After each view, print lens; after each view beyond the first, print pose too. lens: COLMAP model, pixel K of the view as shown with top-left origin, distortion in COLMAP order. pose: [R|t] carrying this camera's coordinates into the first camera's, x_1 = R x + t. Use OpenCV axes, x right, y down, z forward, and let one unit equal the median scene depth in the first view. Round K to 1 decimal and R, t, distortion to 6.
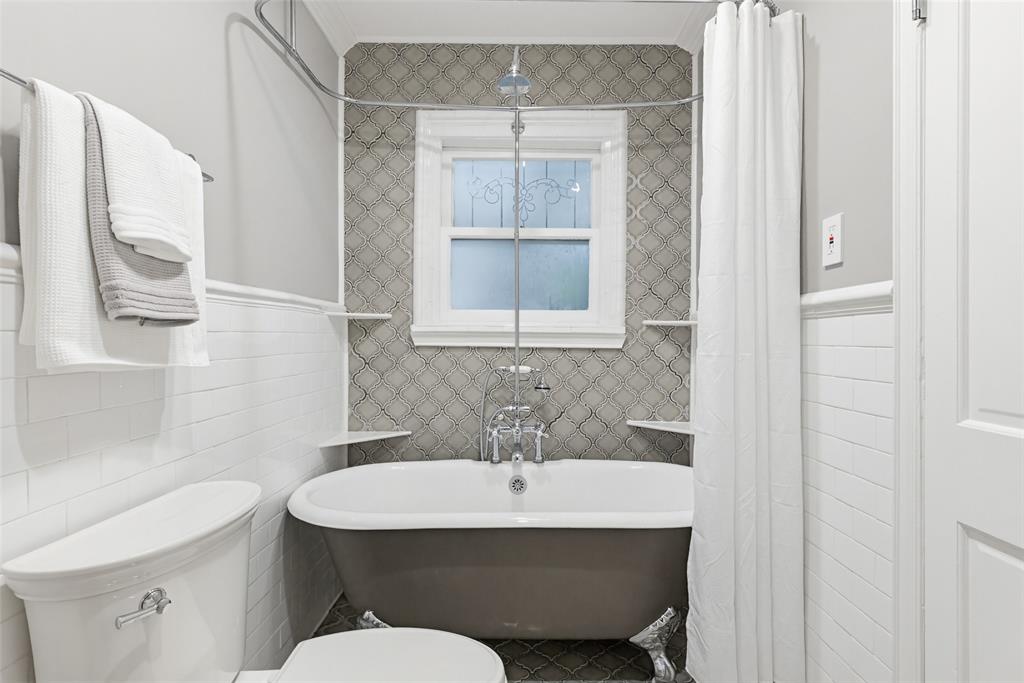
lens RADIAL K [[533.3, 0, 512.0], [0, 533.3, 341.5], [0, 0, 1]] dist [0.010994, 0.000036]
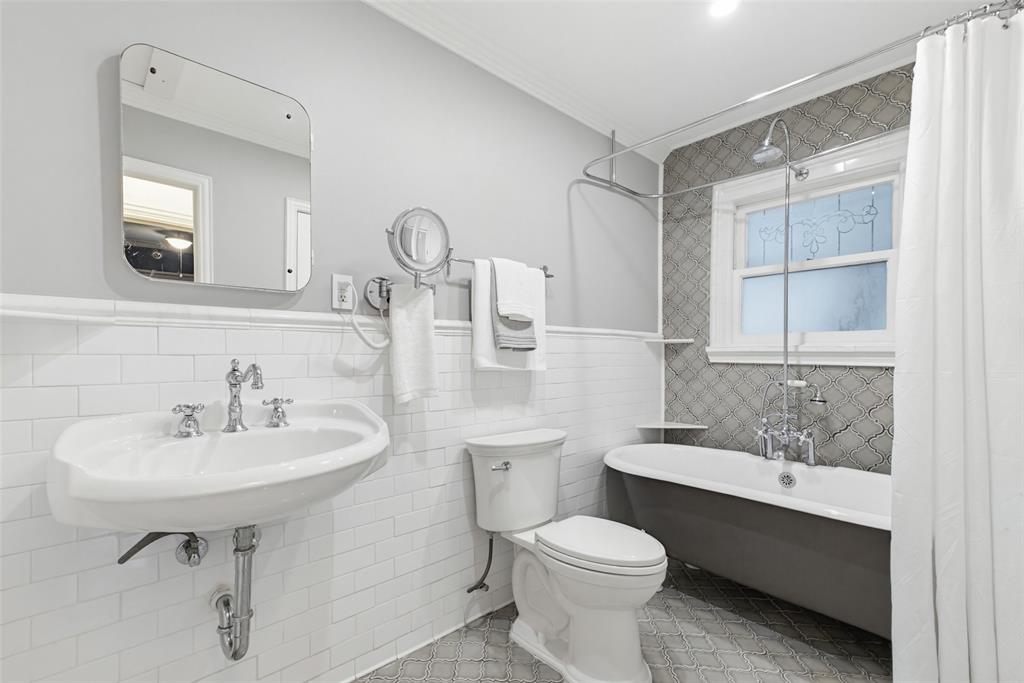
lens RADIAL K [[450.6, 0, 511.9], [0, 450.6, 358.6], [0, 0, 1]] dist [0.015005, 0.000142]
pose [[0.666283, 0.003198, -0.745692, 0.331664], [-0.004914, 0.999988, -0.000102, 0.000990], [0.745683, 0.003733, 0.666290, -0.124723]]
